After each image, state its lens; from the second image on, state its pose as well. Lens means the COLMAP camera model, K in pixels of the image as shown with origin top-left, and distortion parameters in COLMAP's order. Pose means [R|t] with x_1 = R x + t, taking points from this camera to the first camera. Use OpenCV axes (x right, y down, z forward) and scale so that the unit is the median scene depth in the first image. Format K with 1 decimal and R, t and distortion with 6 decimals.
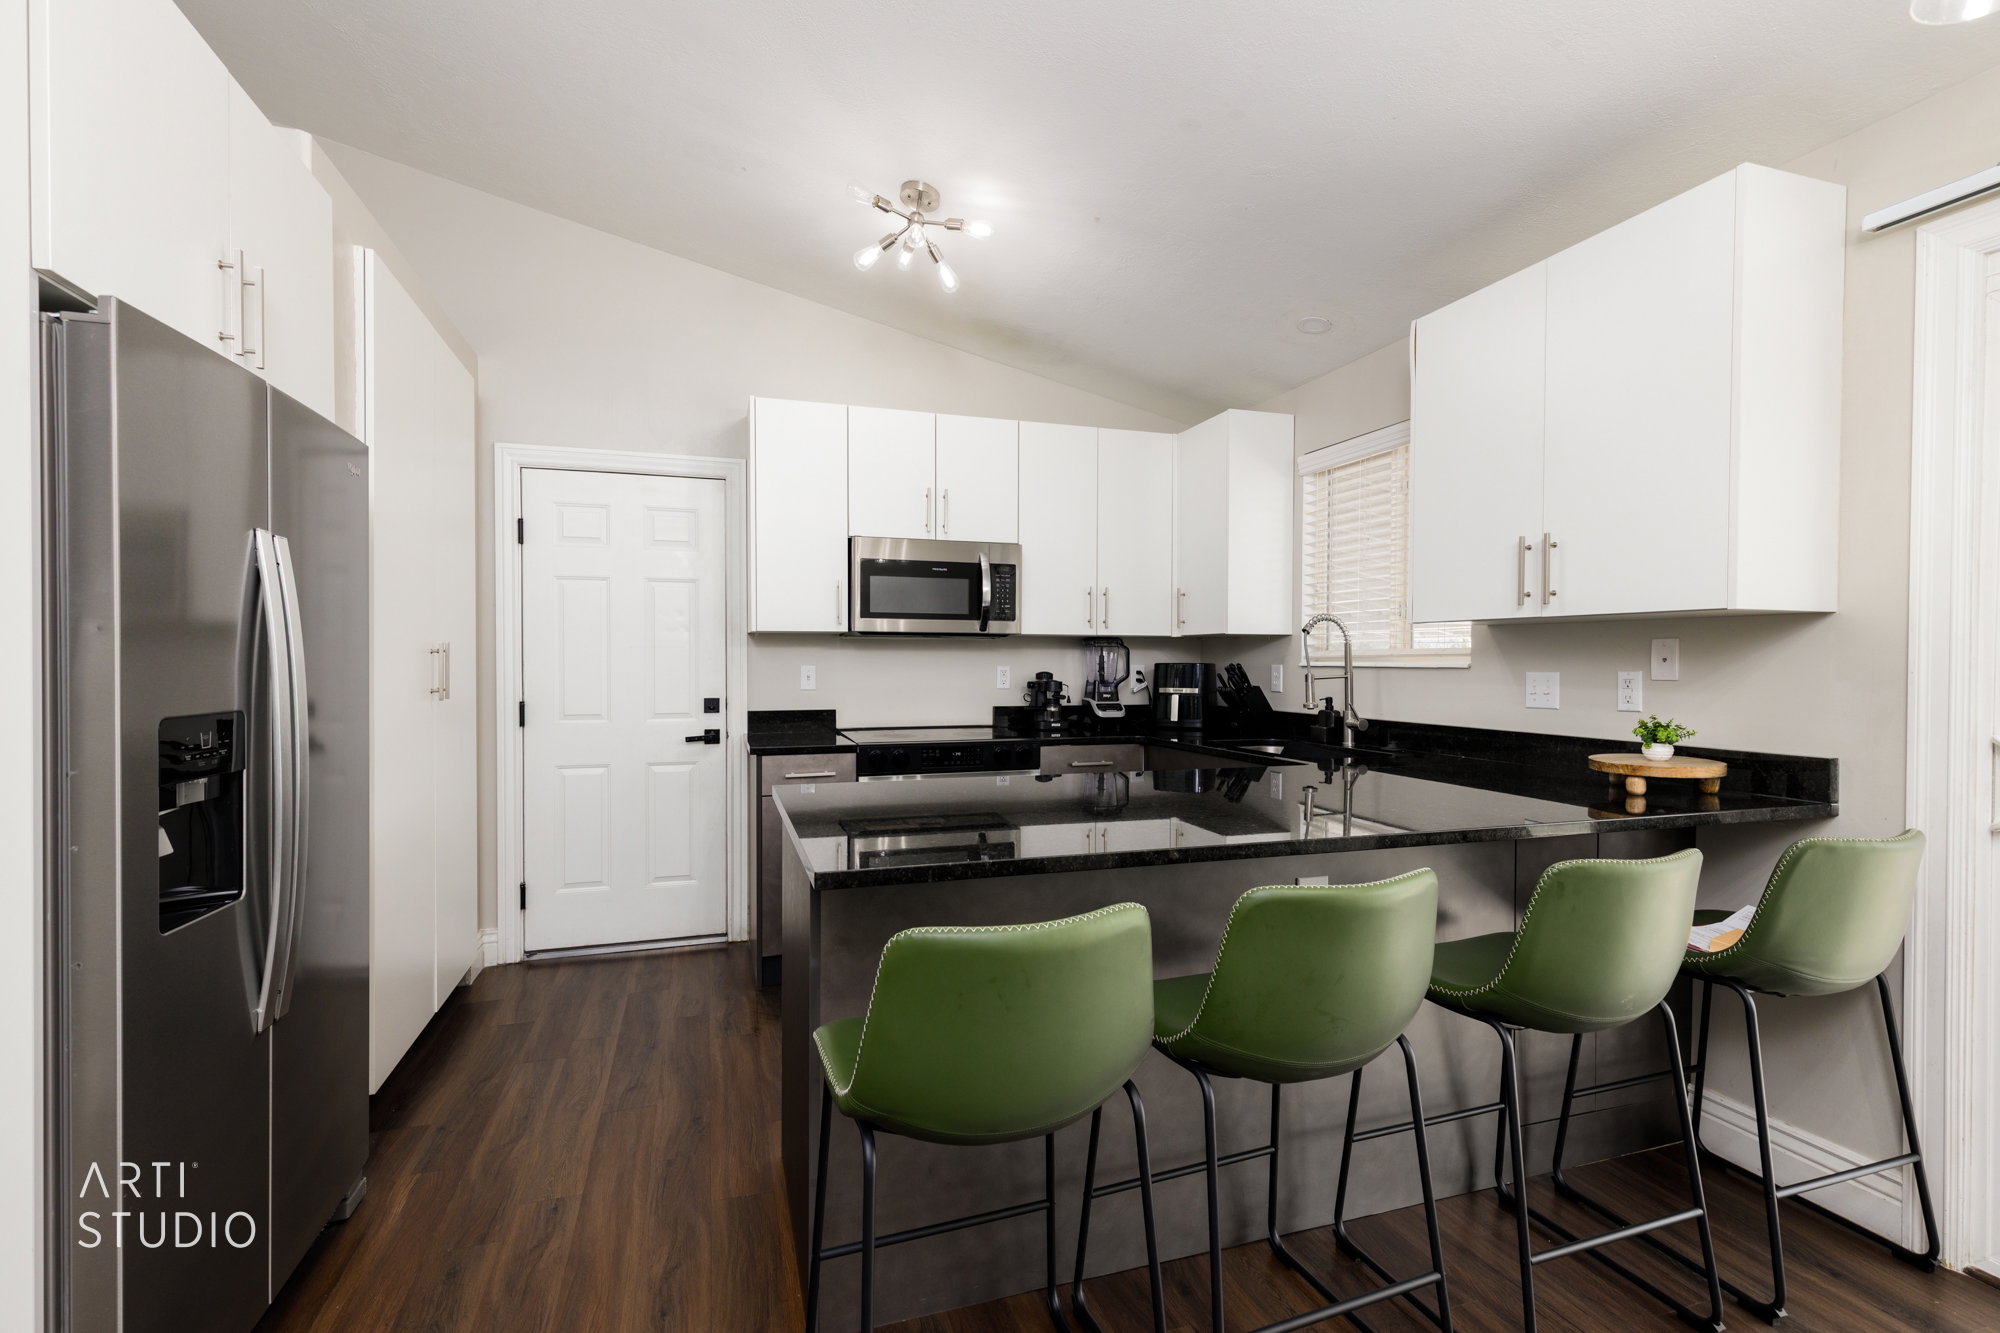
lens RADIAL K [[899.4, 0, 992.7], [0, 899.4, 671.4], [0, 0, 1]] dist [0.008953, -0.000115]
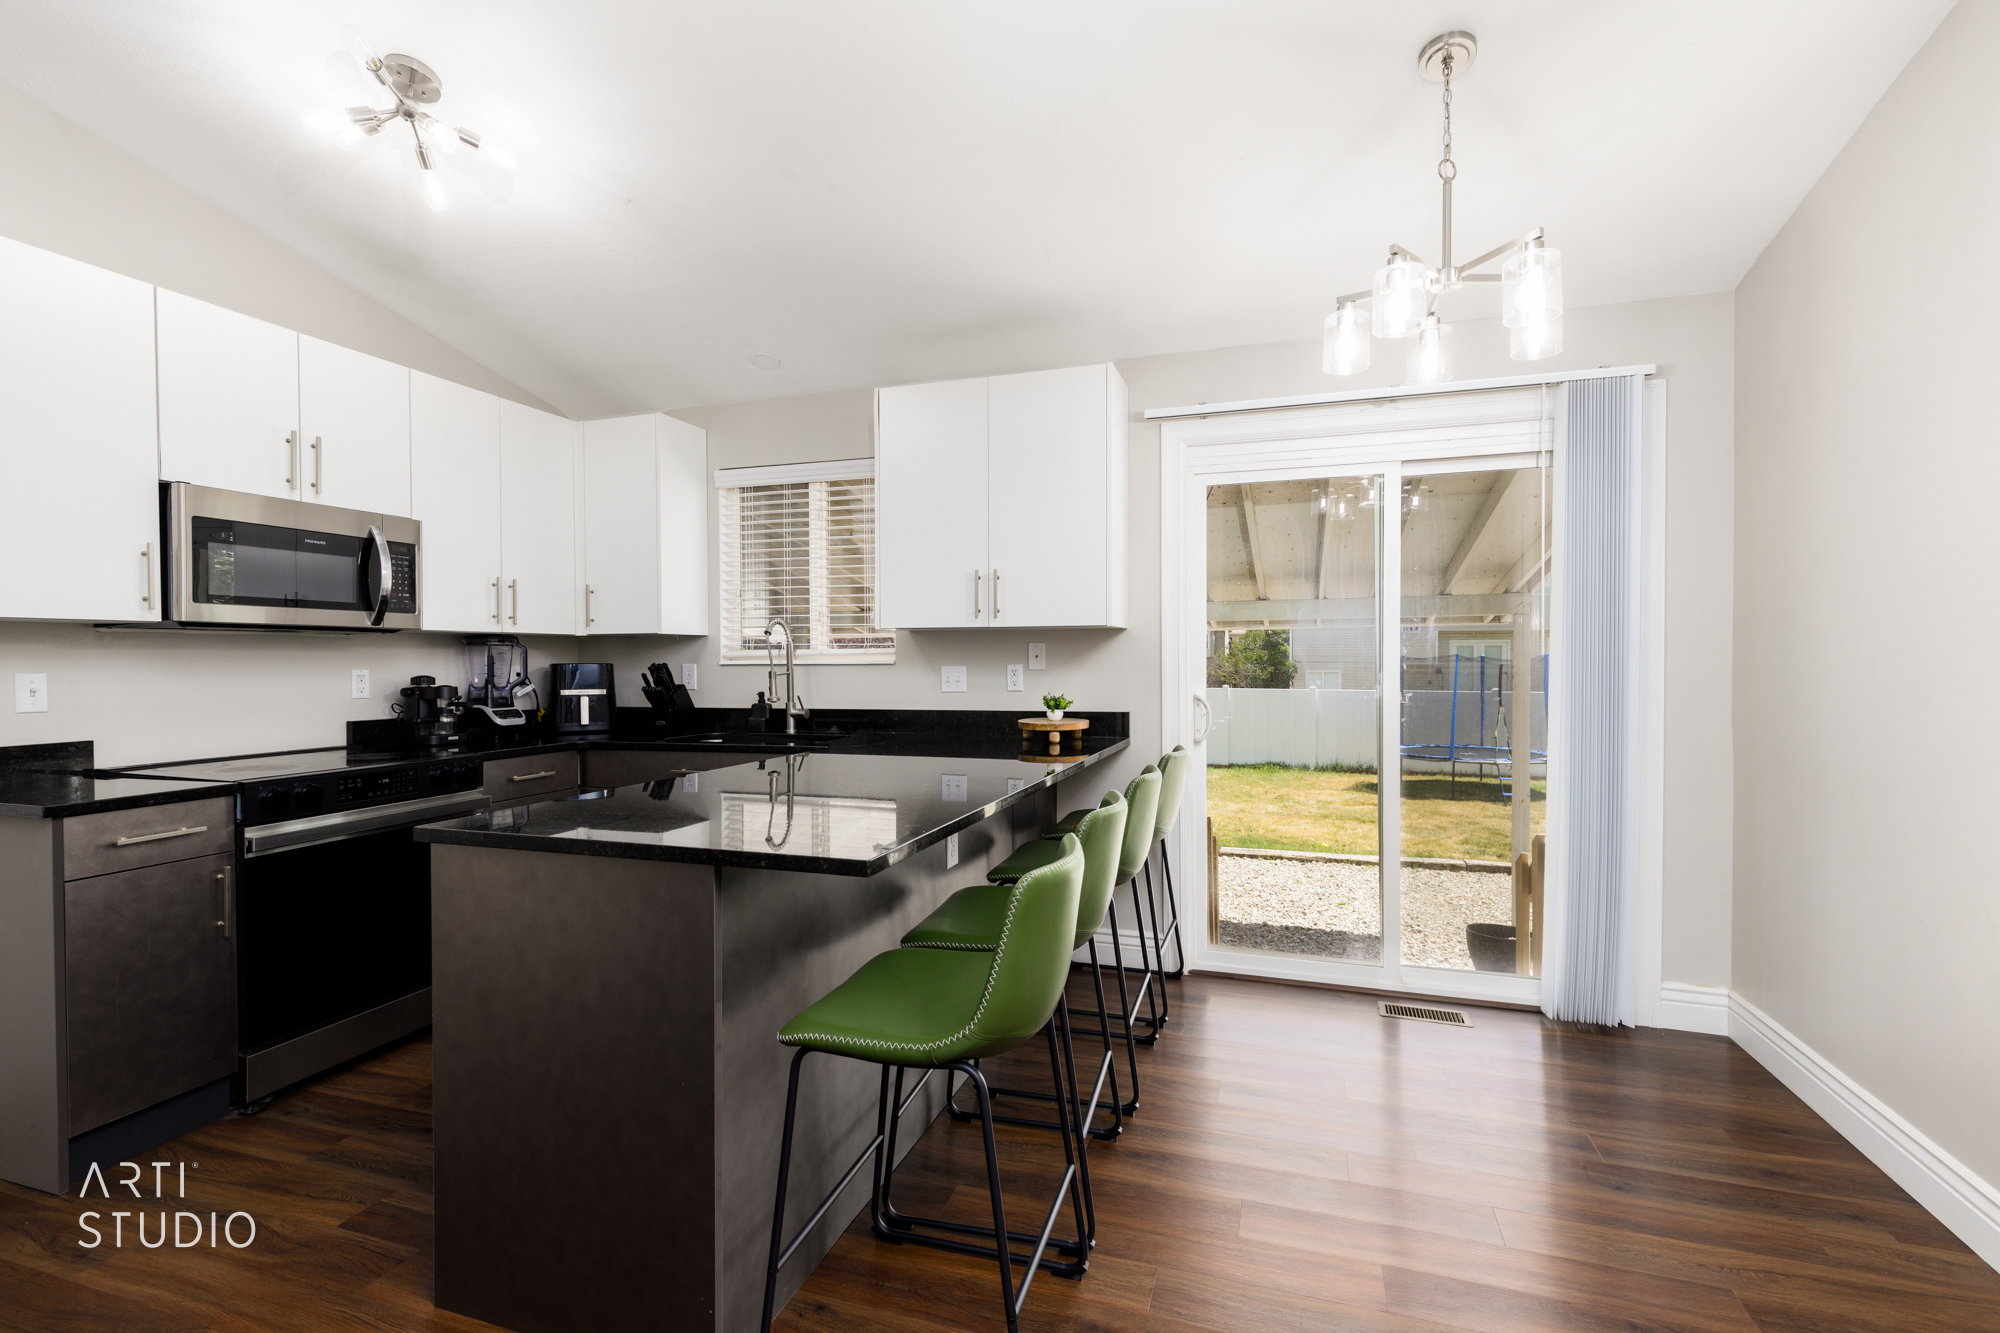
lens RADIAL K [[899.4, 0, 1000.4], [0, 899.4, 665.0], [0, 0, 1]] dist [0.008953, -0.000115]
pose [[0.587315, -0.012086, 0.809268, -0.335502], [0.017903, 0.999838, 0.001939, -0.001628], [-0.809160, 0.013350, 0.587436, 0.092809]]
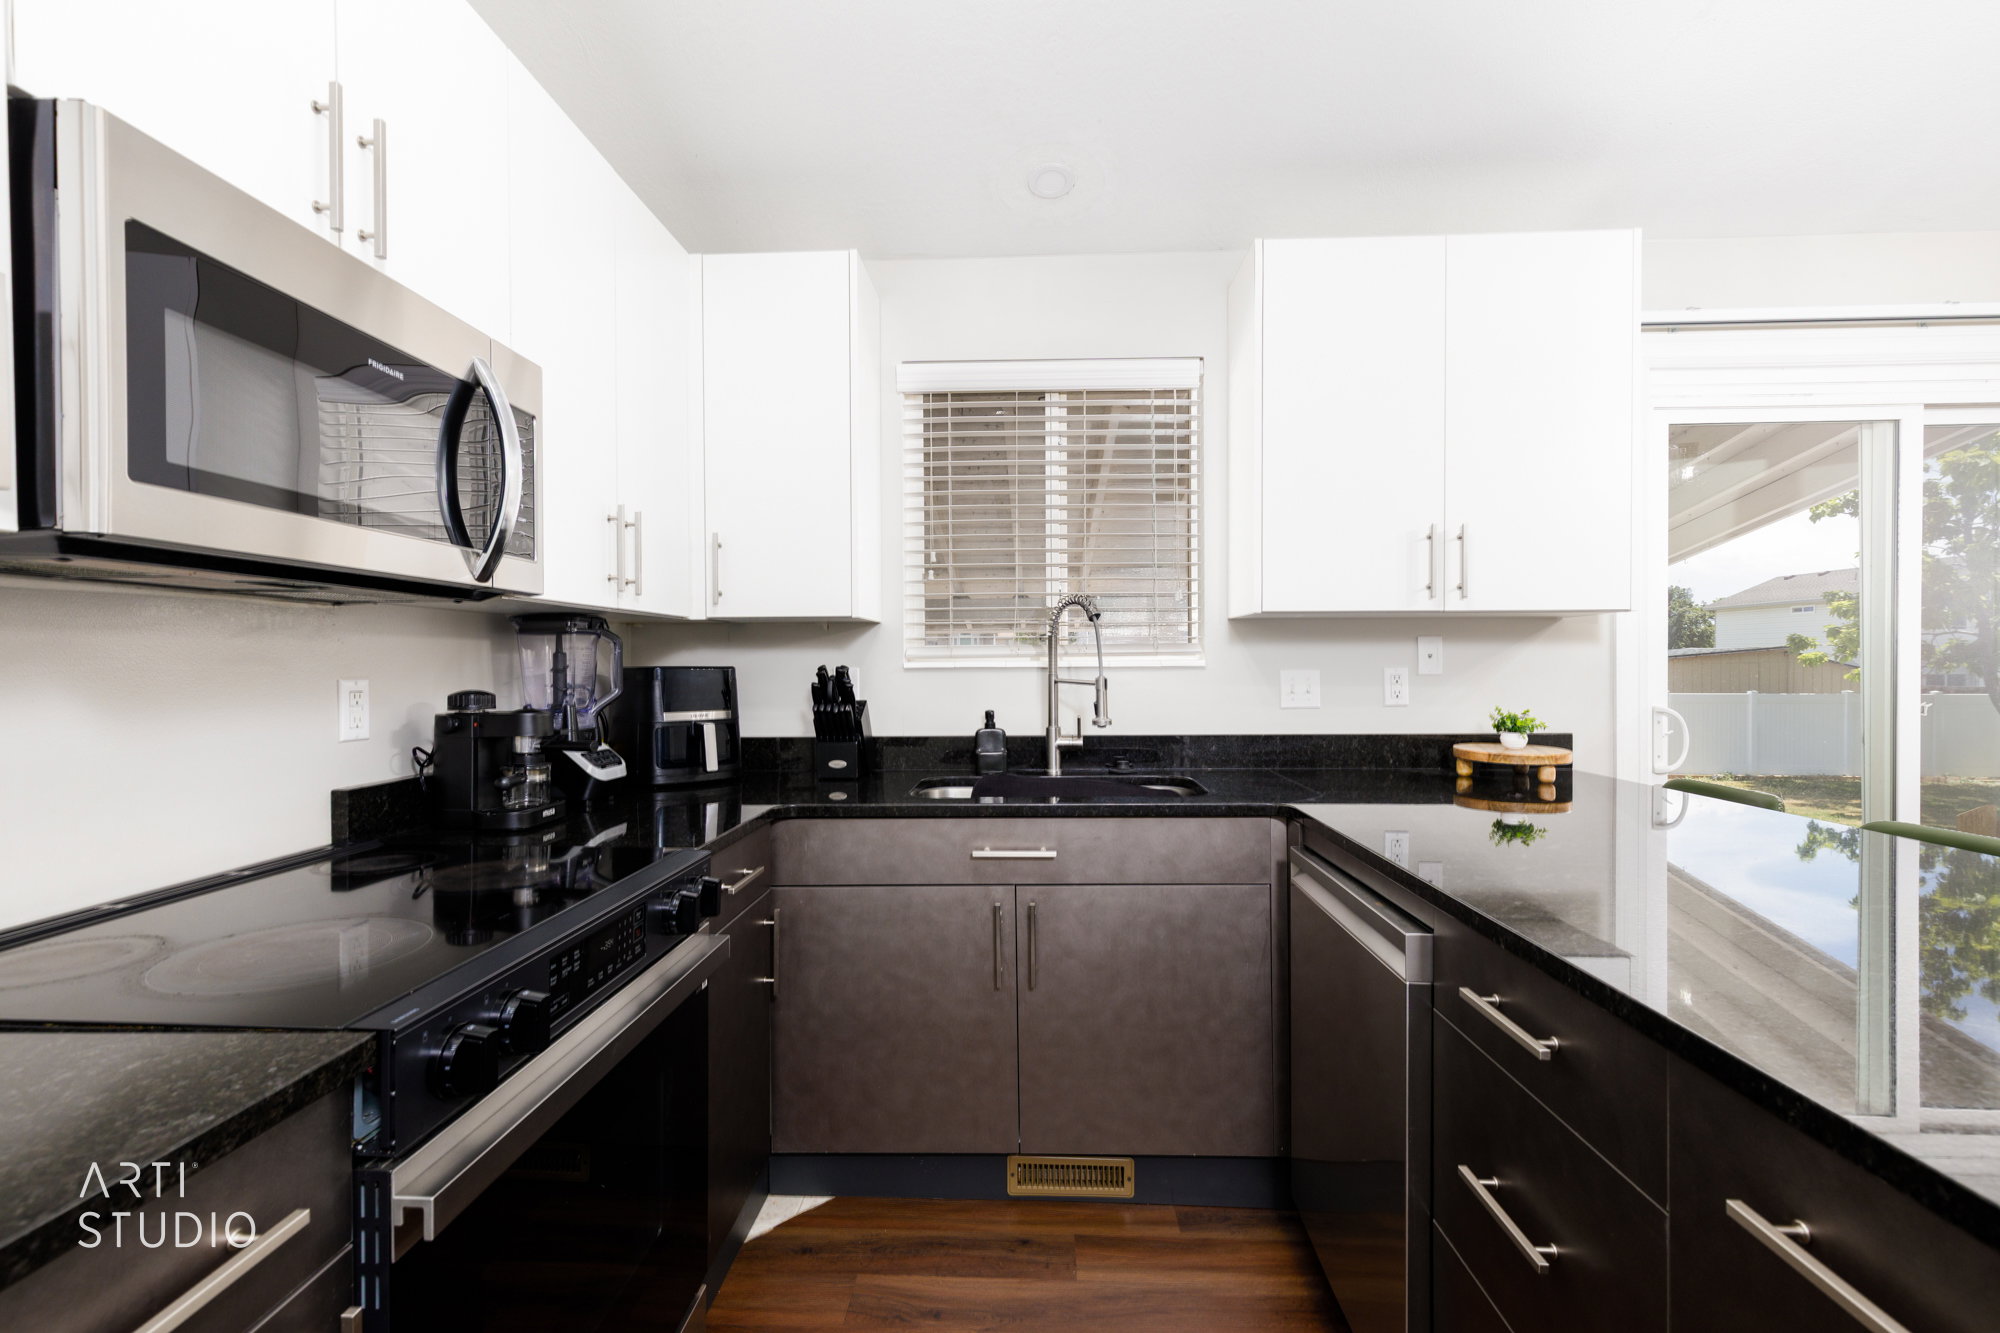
lens RADIAL K [[899.4, 0, 997.7], [0, 899.4, 664.1], [0, 0, 1]] dist [0.008953, -0.000115]
pose [[0.344762, -0.008292, 0.938653, -0.278340], [0.018557, 0.999826, 0.002016, -0.009162], [-0.938507, 0.016724, 0.344856, 0.696619]]
